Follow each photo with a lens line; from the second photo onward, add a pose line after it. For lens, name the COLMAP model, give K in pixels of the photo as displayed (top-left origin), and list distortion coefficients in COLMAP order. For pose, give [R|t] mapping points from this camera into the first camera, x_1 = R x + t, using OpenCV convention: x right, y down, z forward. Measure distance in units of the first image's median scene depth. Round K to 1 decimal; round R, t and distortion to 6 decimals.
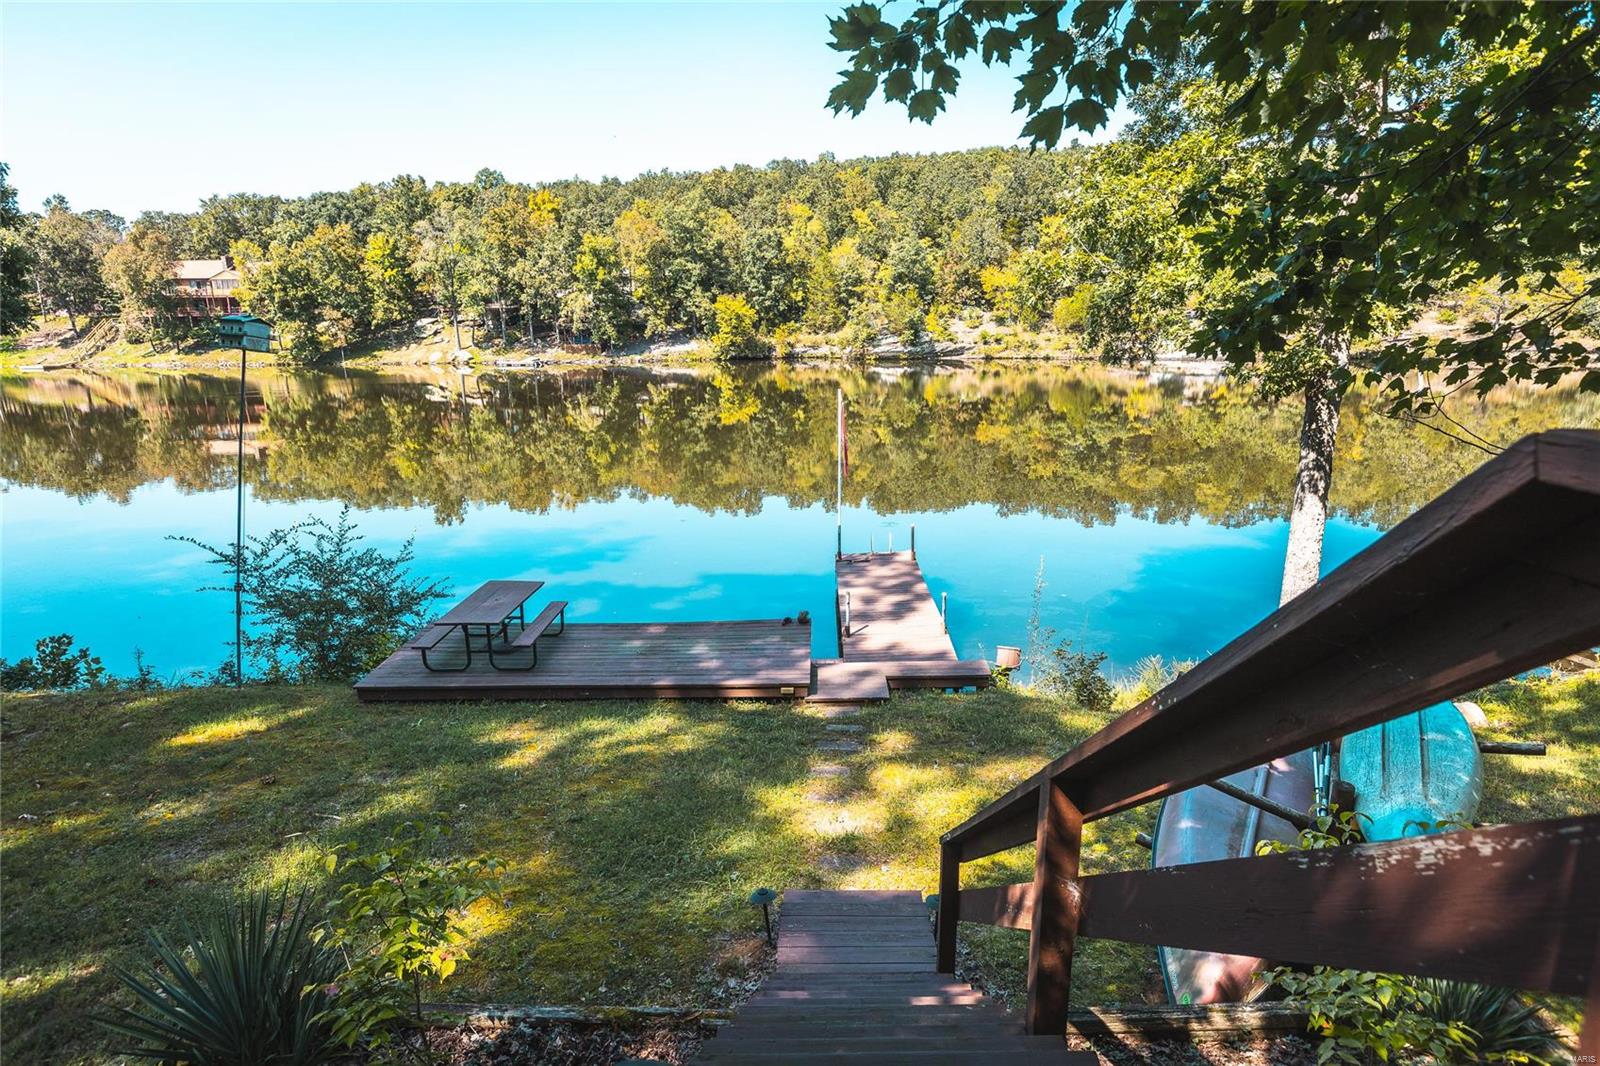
lens RADIAL K [[884.0, 0, 828.7], [0, 884.0, 536.9], [0, 0, 1]] dist [0.011250, -0.001758]
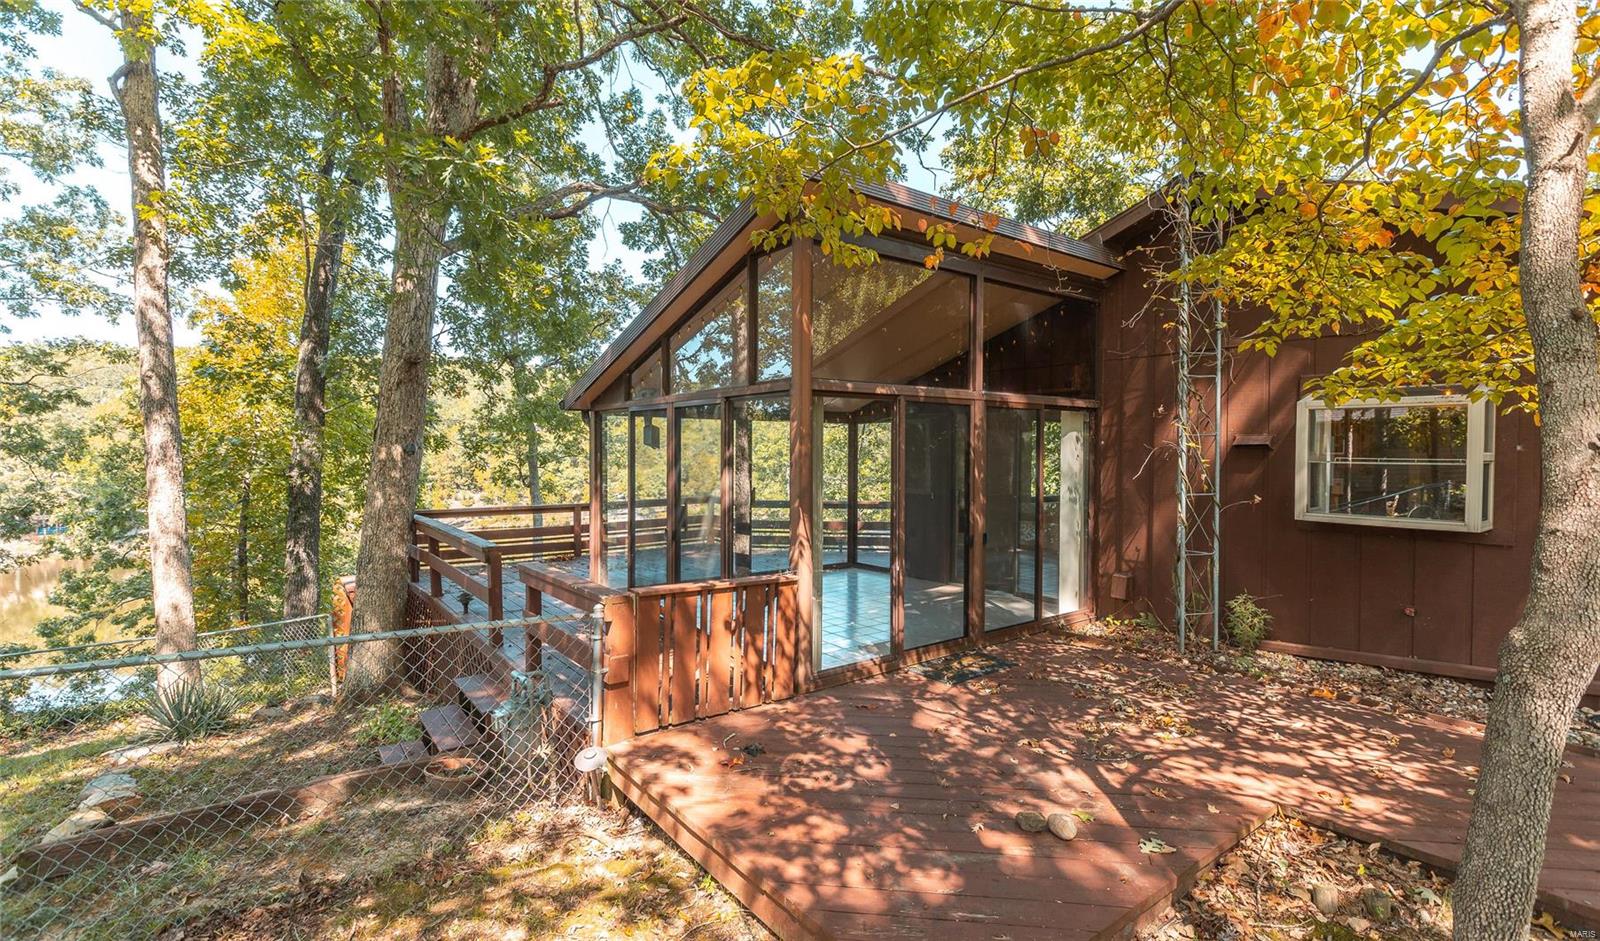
lens RADIAL K [[717.0, 0, 811.3], [0, 717.0, 473.0], [0, 0, 1]] dist [-0.001856, -0.000521]
pose [[0.753148, -0.006353, 0.657820, -0.169166], [0.149039, 0.975601, -0.161215, -0.024213], [-0.640746, 0.219460, 0.735719, -0.185148]]
